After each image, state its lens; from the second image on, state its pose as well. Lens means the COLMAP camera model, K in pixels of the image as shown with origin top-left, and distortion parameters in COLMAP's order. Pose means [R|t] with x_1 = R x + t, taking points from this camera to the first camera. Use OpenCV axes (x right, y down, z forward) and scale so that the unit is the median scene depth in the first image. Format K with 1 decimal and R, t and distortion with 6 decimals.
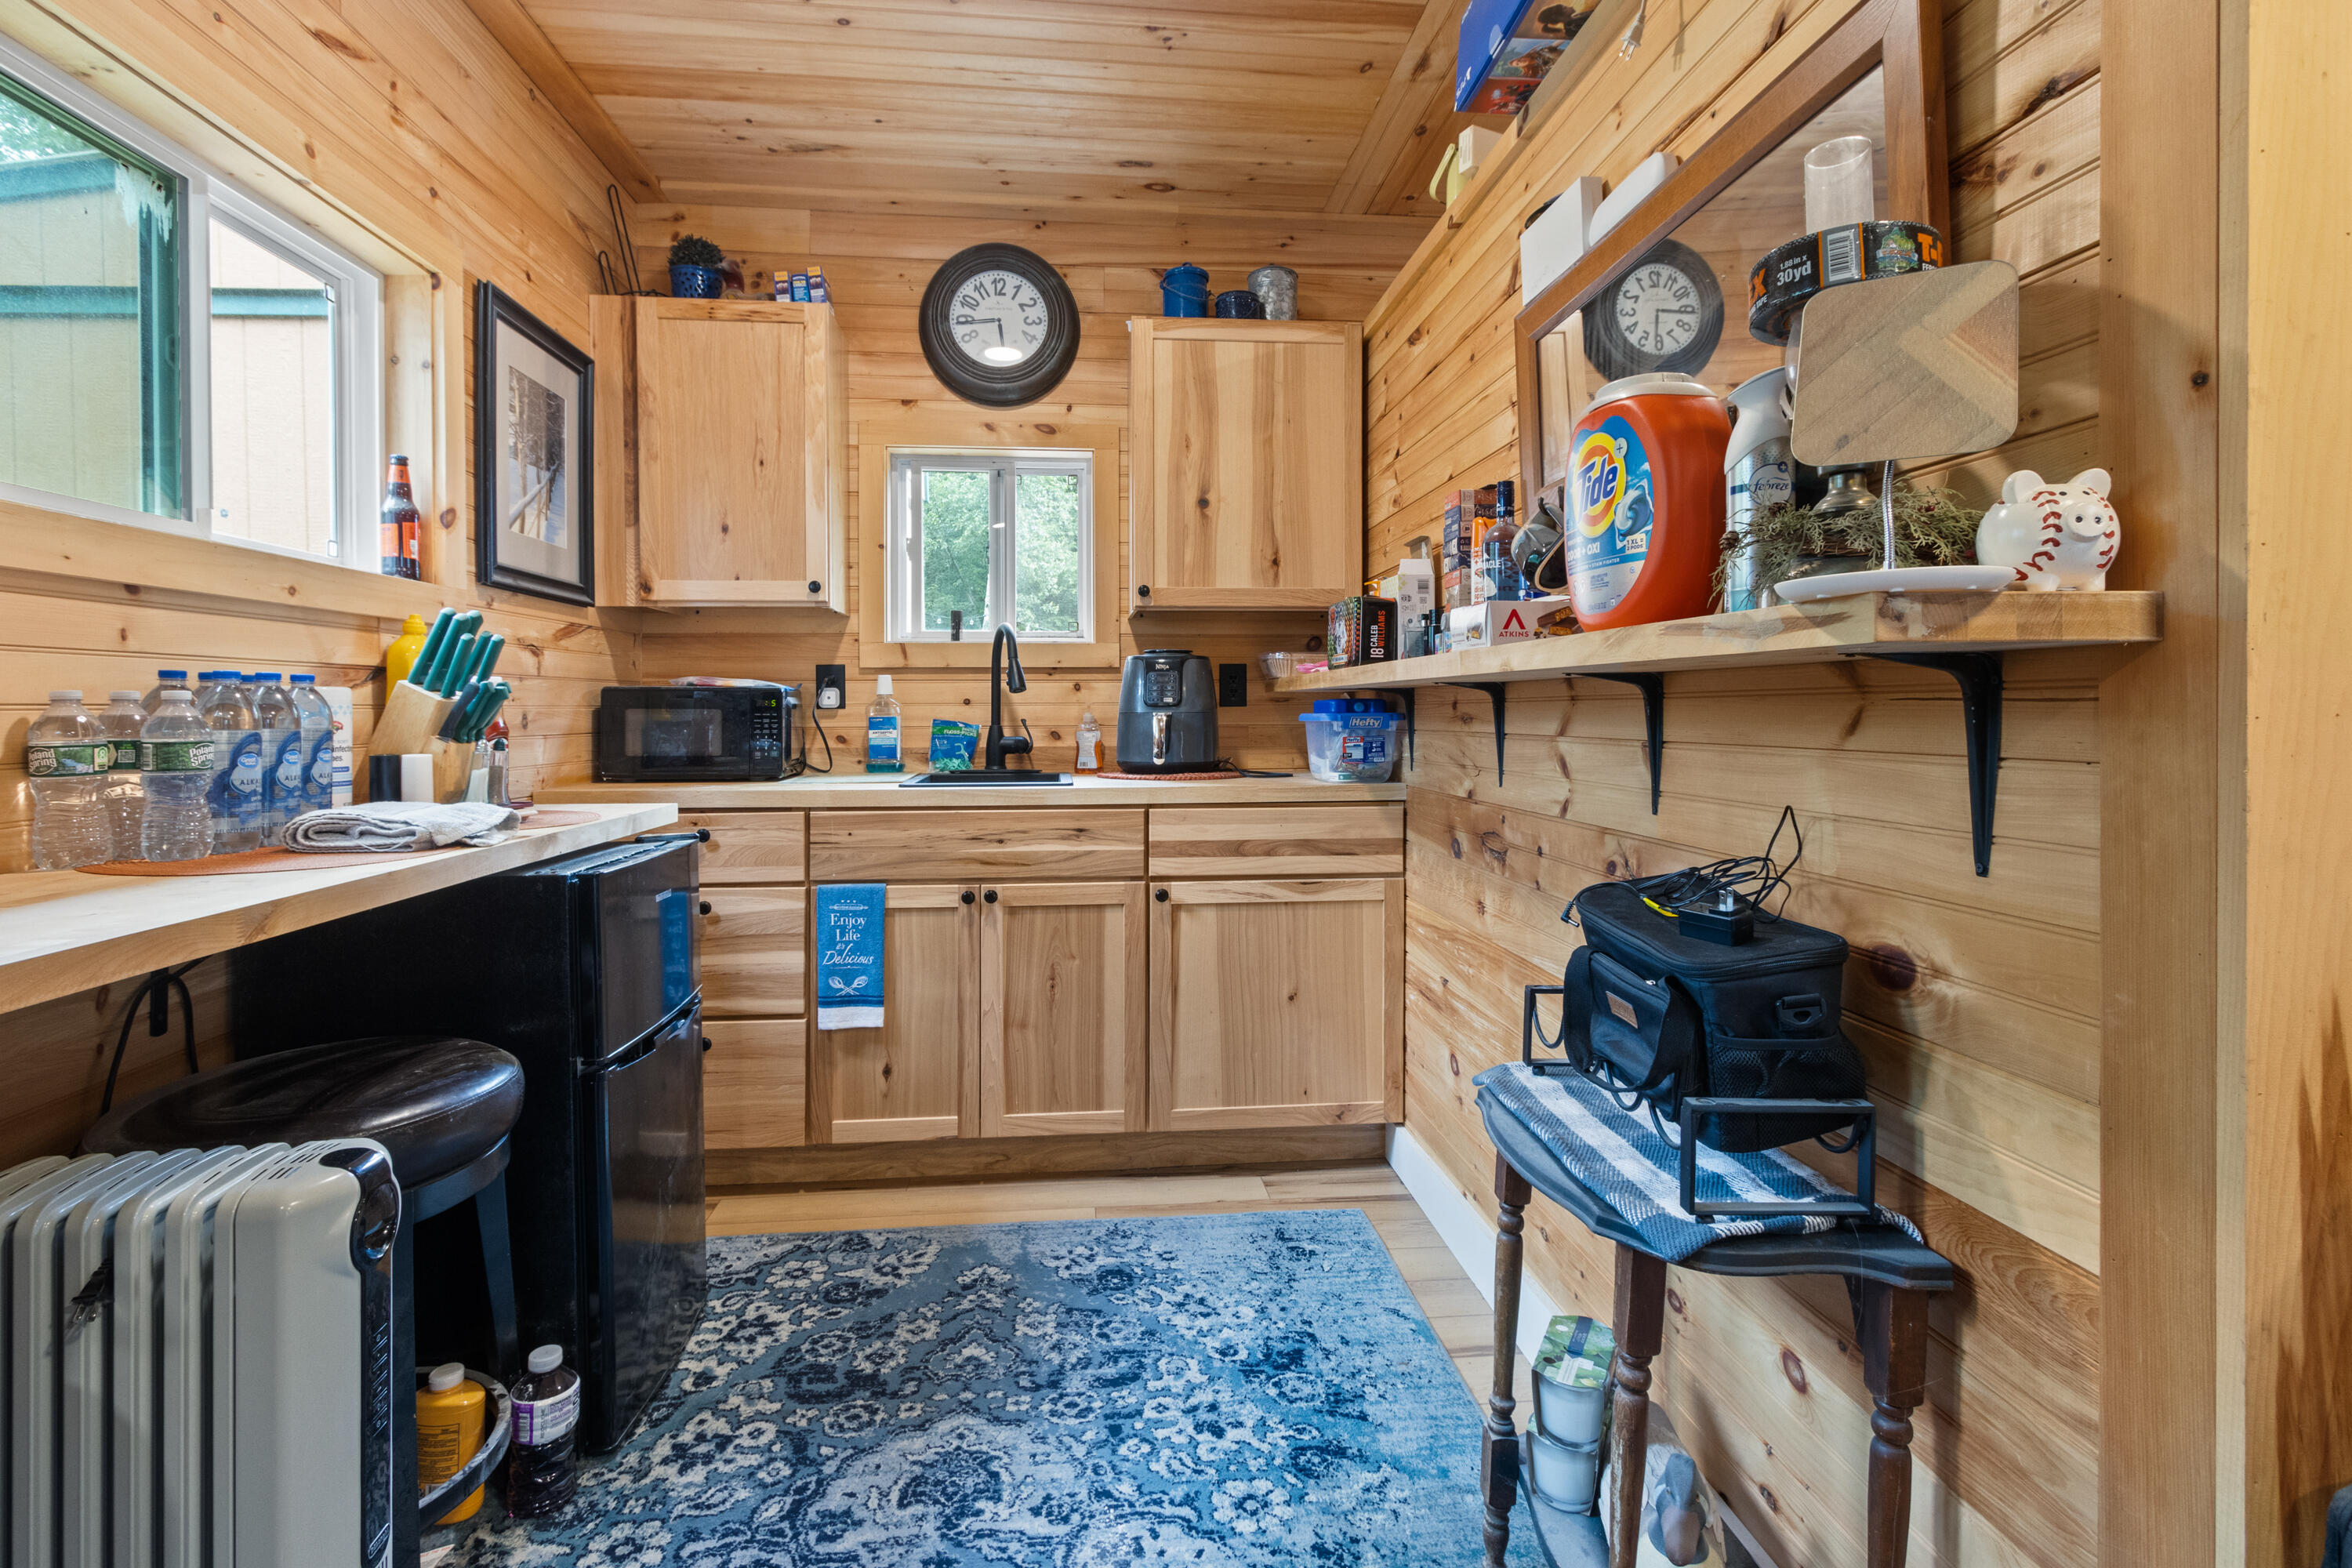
lens RADIAL K [[1084.7, 0, 1180.4], [0, 1084.7, 727.5], [0, 0, 1]] dist [0.001344, -0.000772]
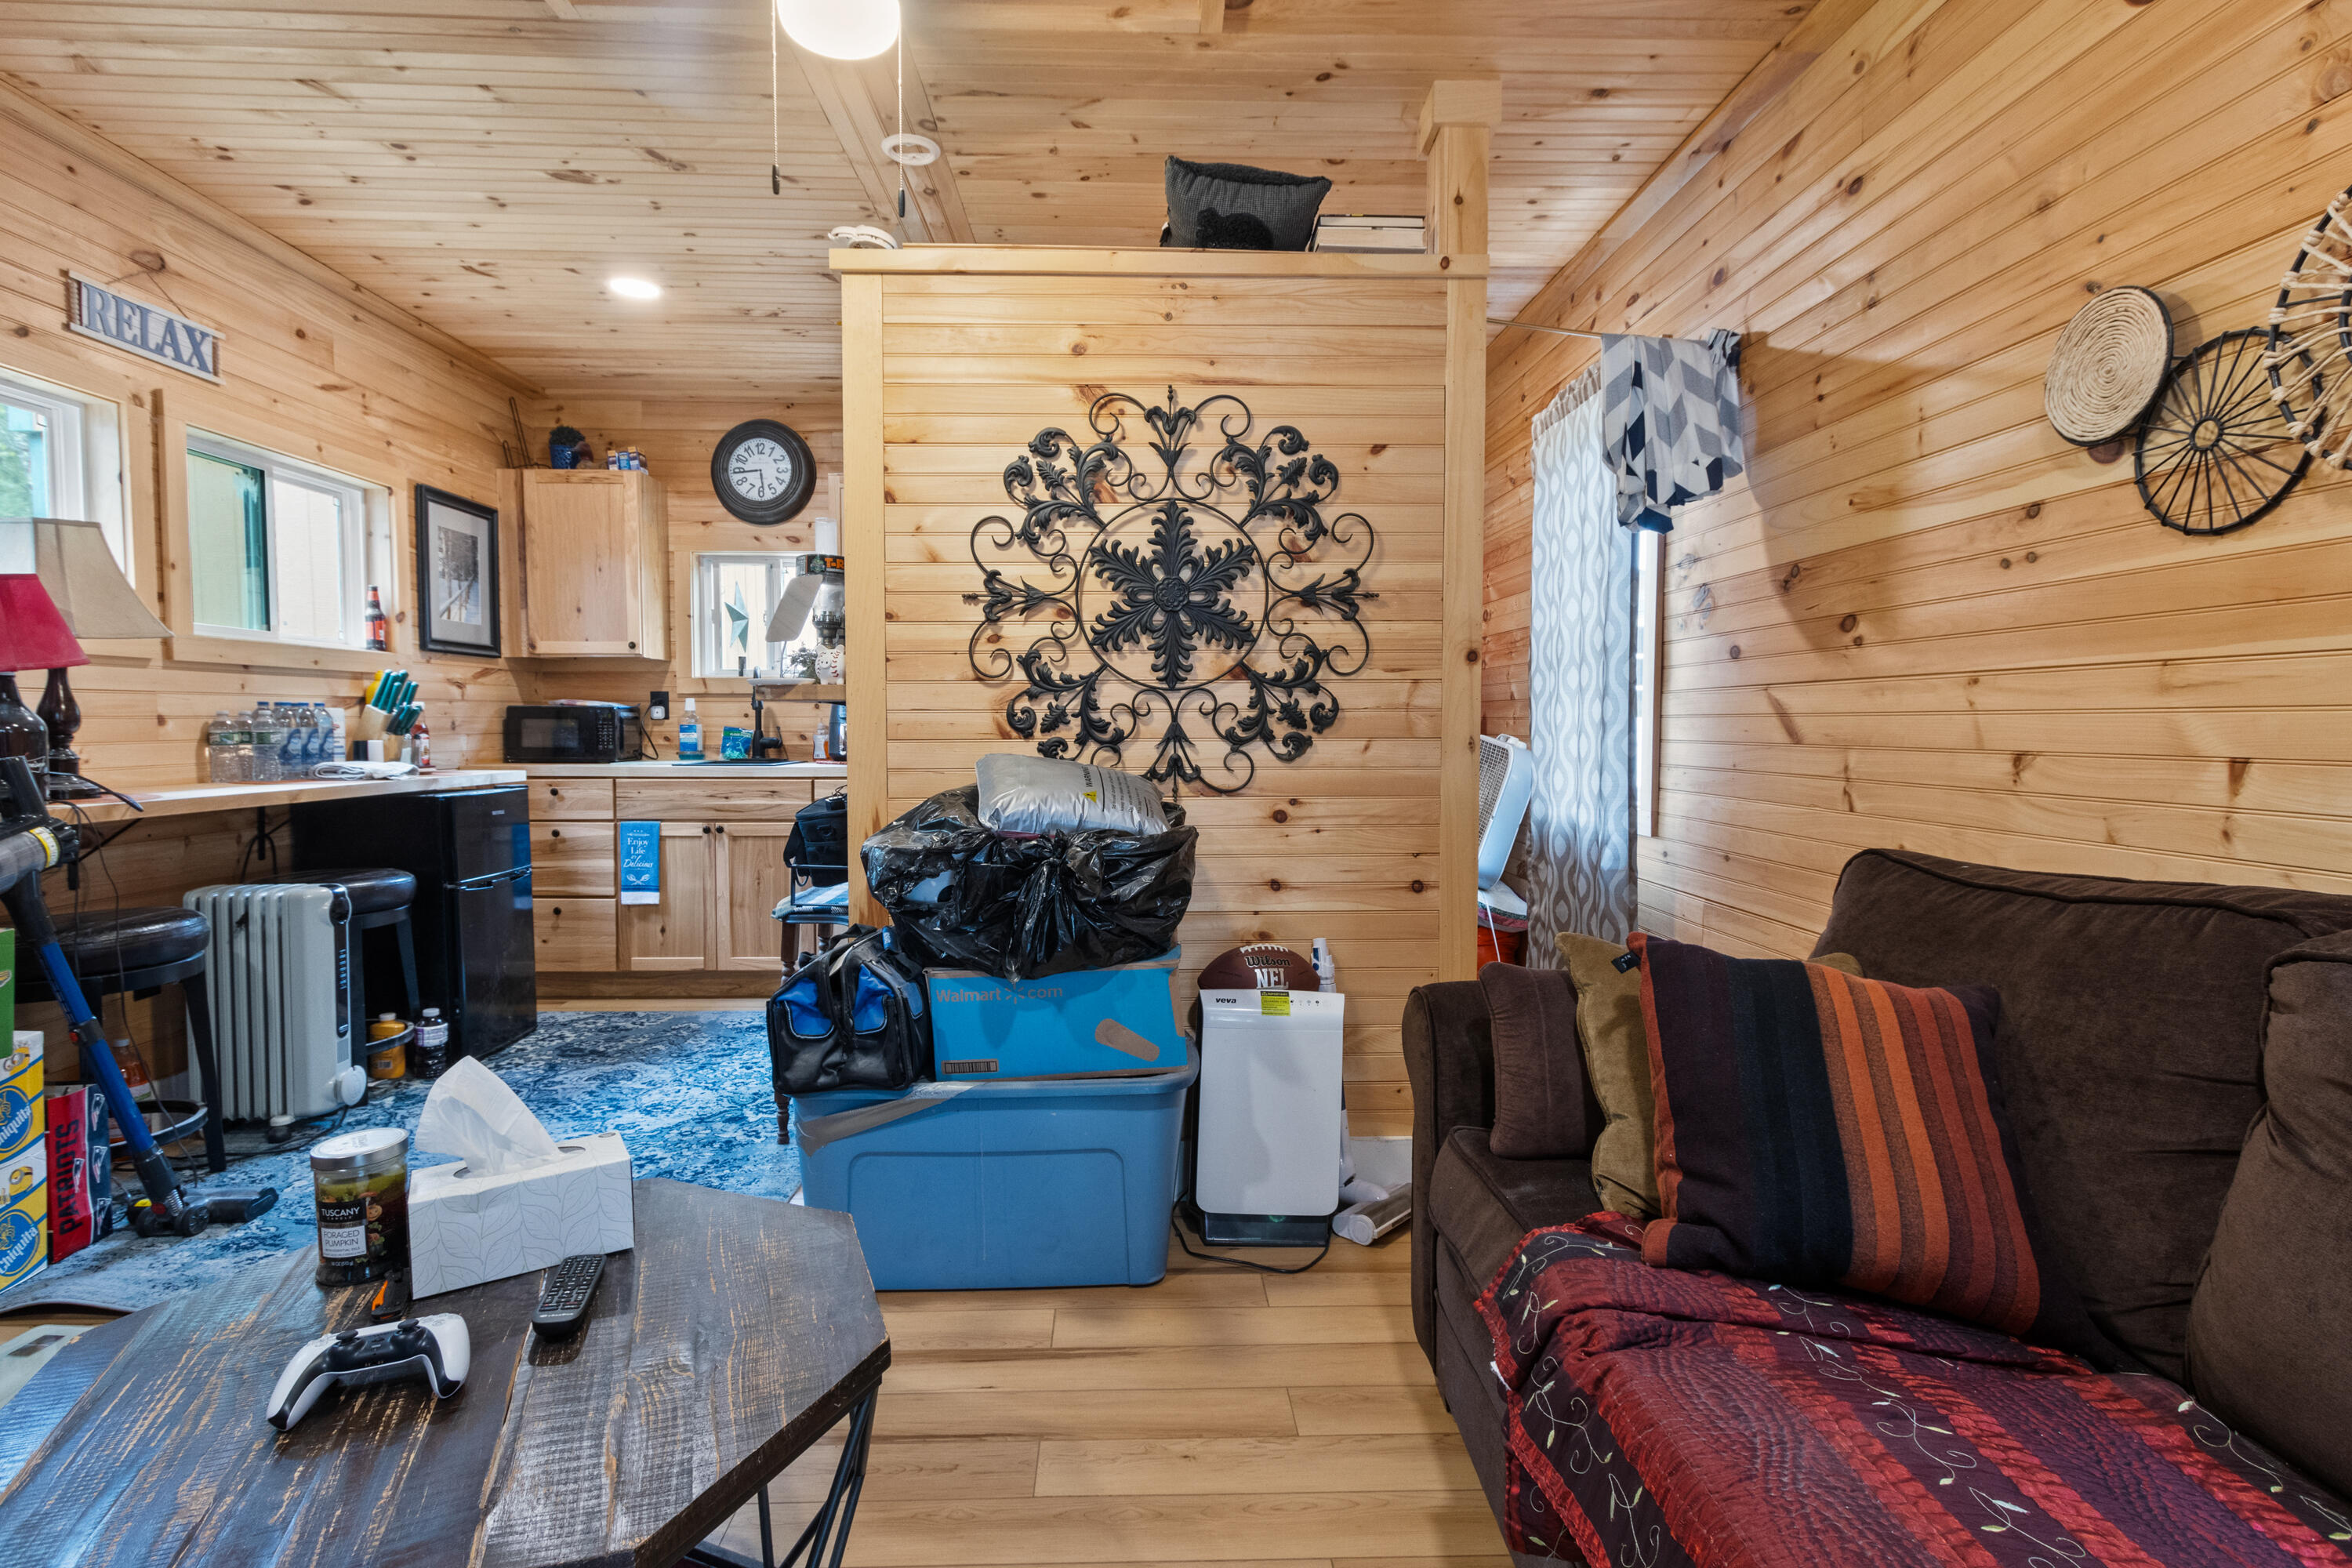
lens RADIAL K [[1104.6, 0, 1176.0], [0, 1104.6, 784.0], [0, 0, 1]] dist [-0.000097, -0.000585]
pose [[0.998056, 0.008094, -0.061798, 0.664266], [-0.005632, 0.999188, 0.039896, 0.010356], [0.062070, -0.039471, 0.997291, -0.706288]]
